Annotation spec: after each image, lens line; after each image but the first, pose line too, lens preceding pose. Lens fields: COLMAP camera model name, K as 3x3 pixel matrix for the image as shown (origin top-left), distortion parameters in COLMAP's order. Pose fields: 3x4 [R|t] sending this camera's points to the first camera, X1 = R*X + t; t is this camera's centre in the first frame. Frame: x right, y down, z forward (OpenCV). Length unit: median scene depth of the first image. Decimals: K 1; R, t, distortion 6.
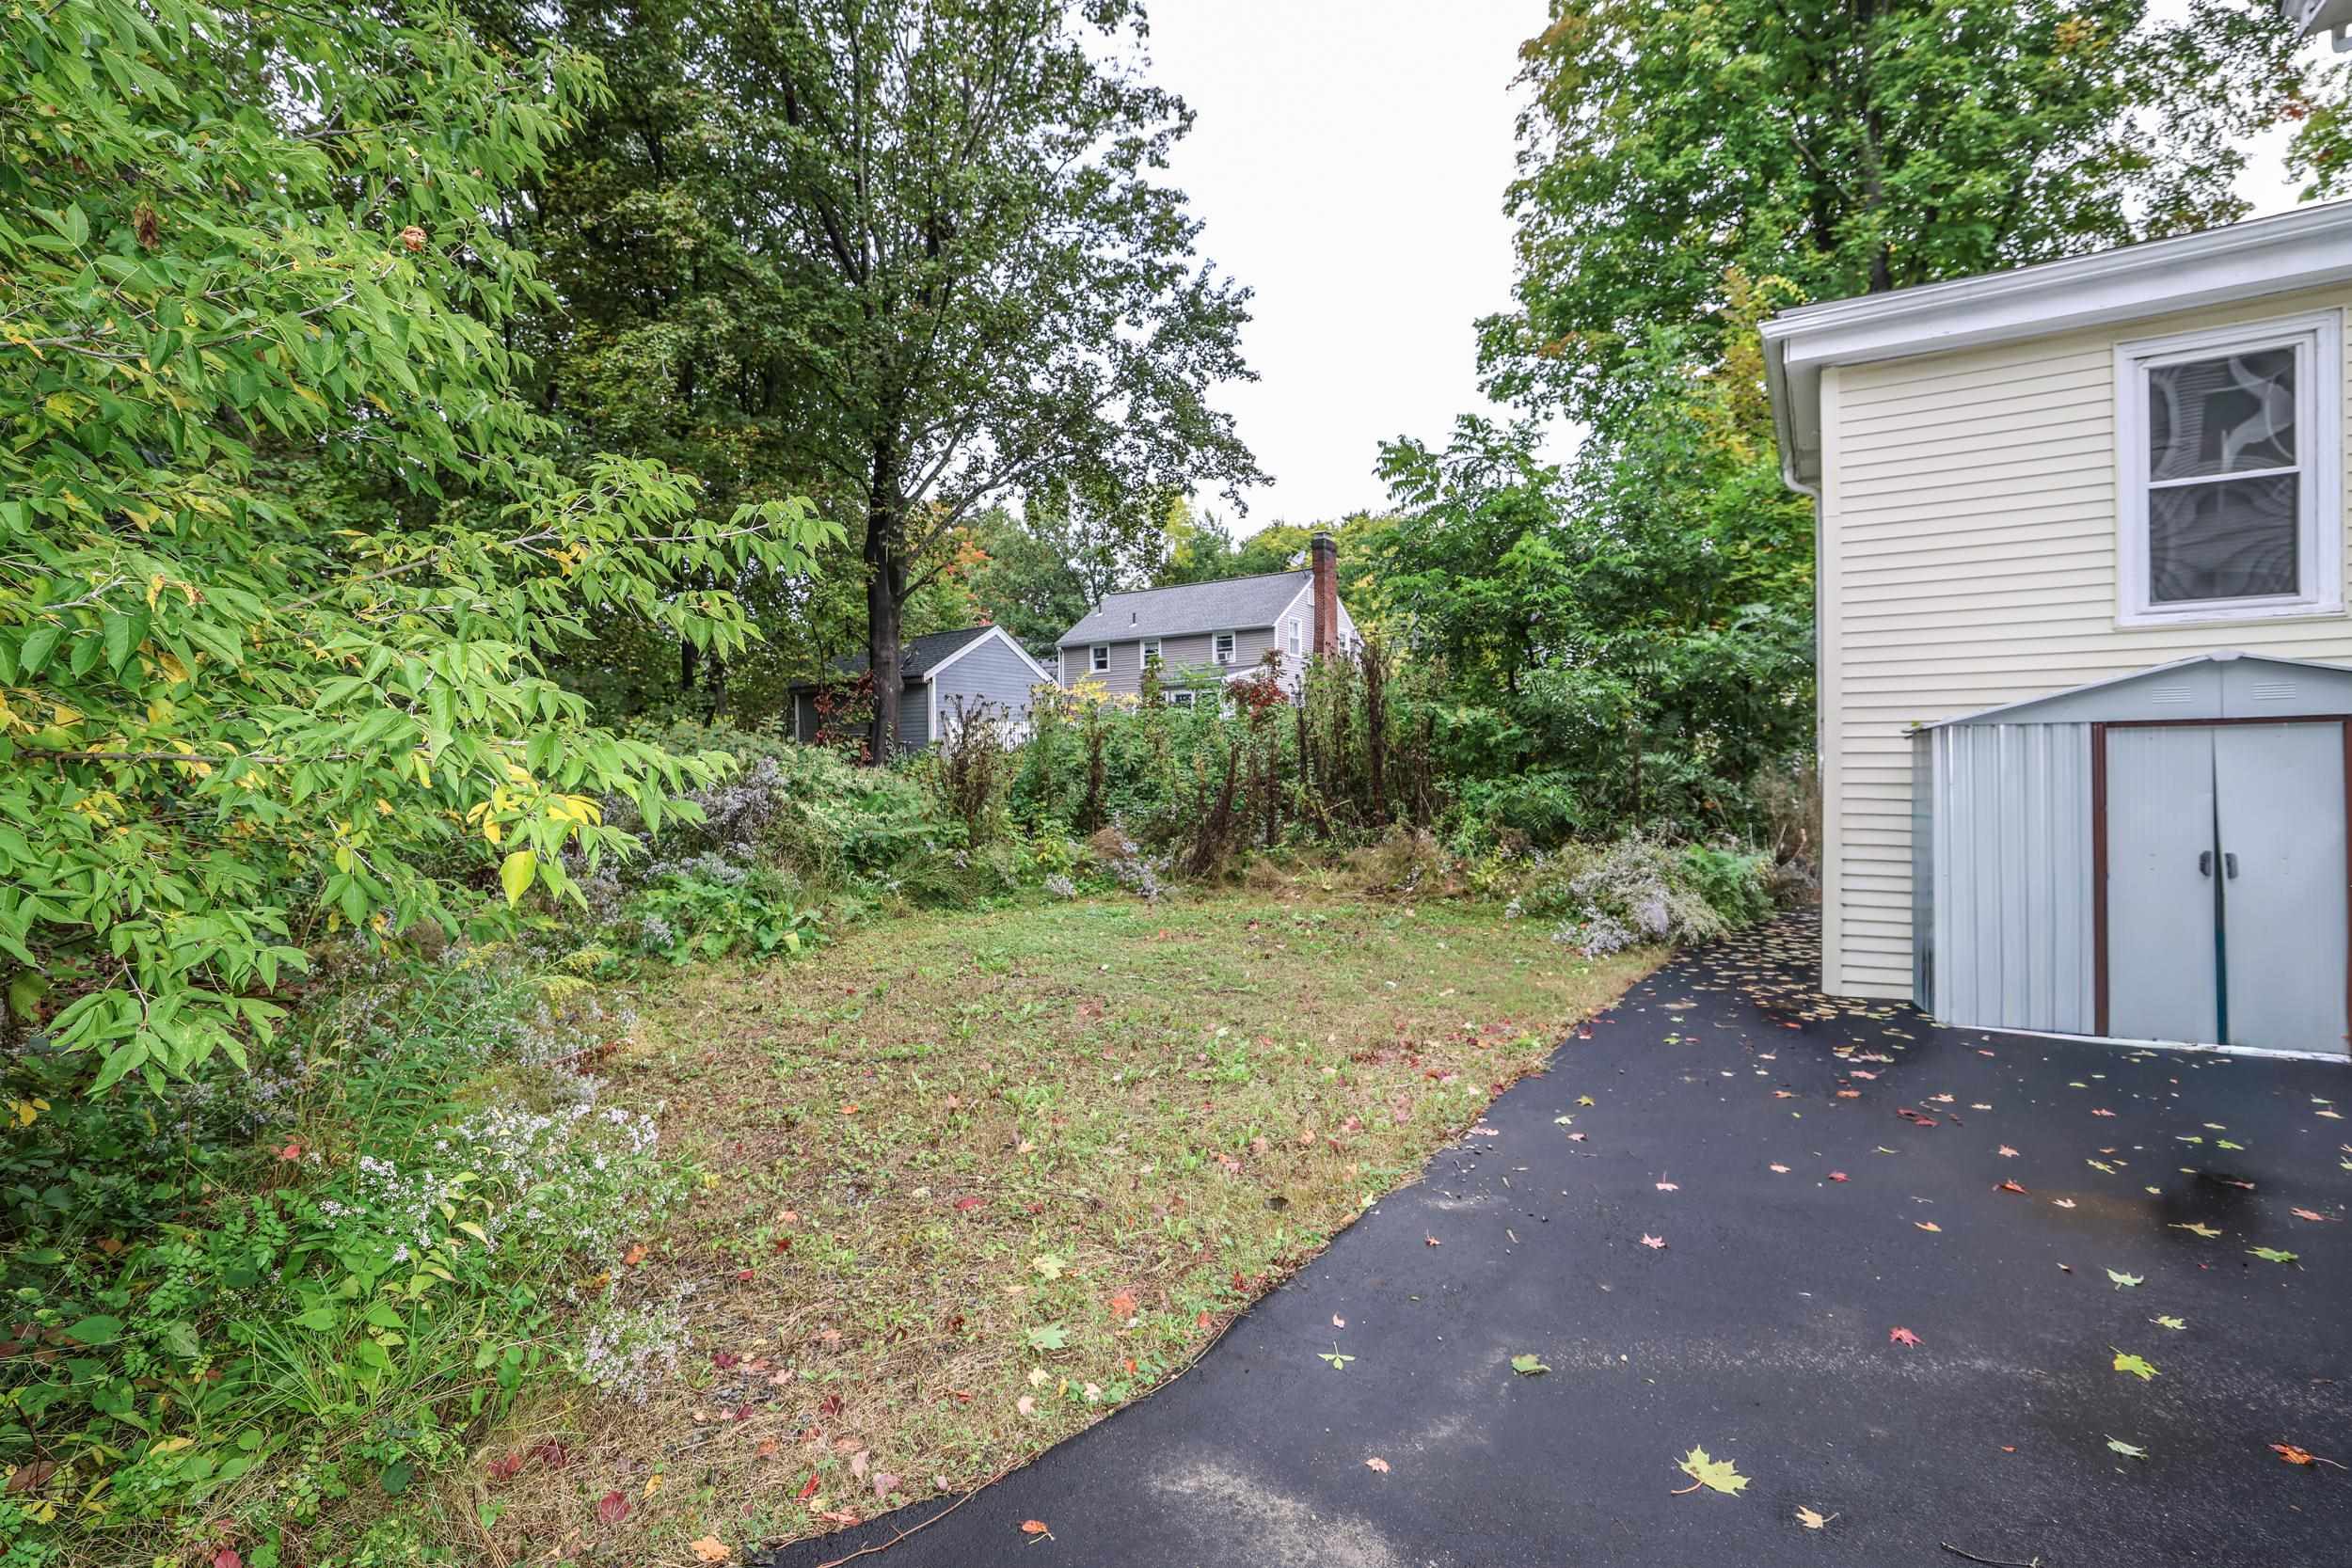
lens RADIAL K [[1039.4, 0, 1180.8], [0, 1039.4, 775.0], [0, 0, 1]] dist [-0.047004, 0.017410]
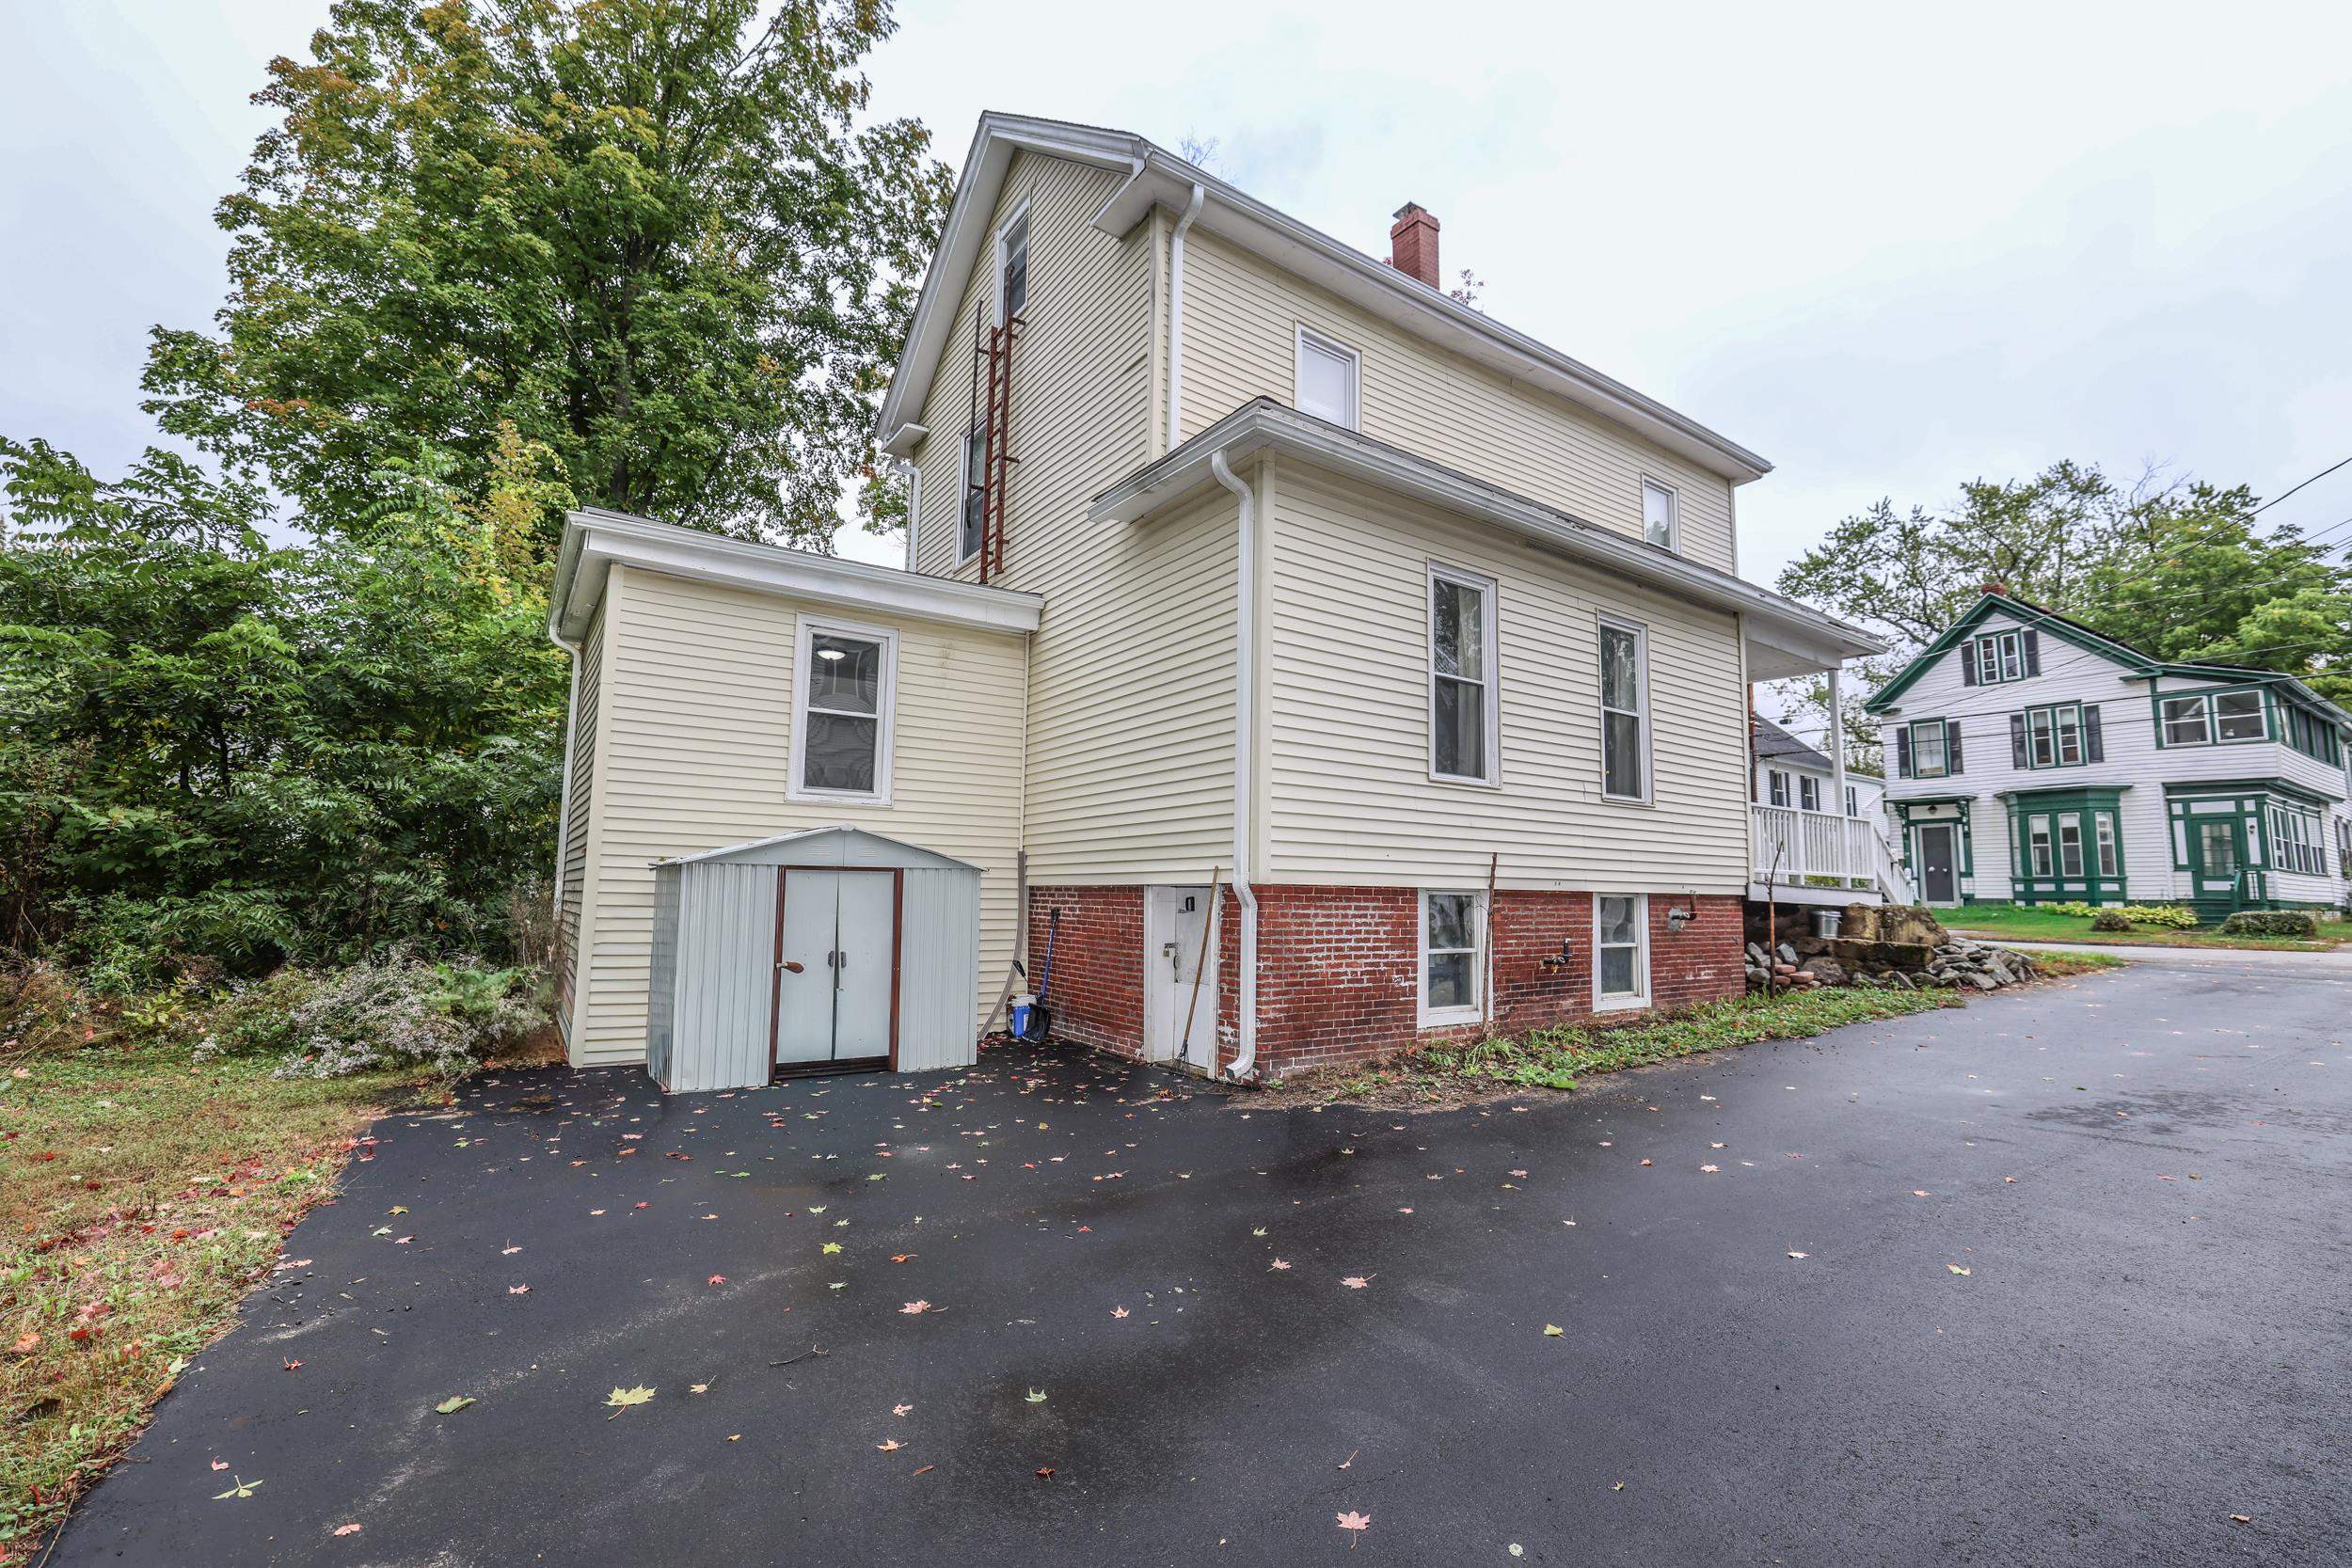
lens RADIAL K [[1039.4, 0, 1180.8], [0, 1039.4, 775.0], [0, 0, 1]] dist [-0.047004, 0.017410]
pose [[0.391038, 0.121027, 0.912383, -0.133517], [-0.010756, 0.991850, -0.126958, 0.001173], [-0.920312, 0.039832, 0.389152, -0.066959]]
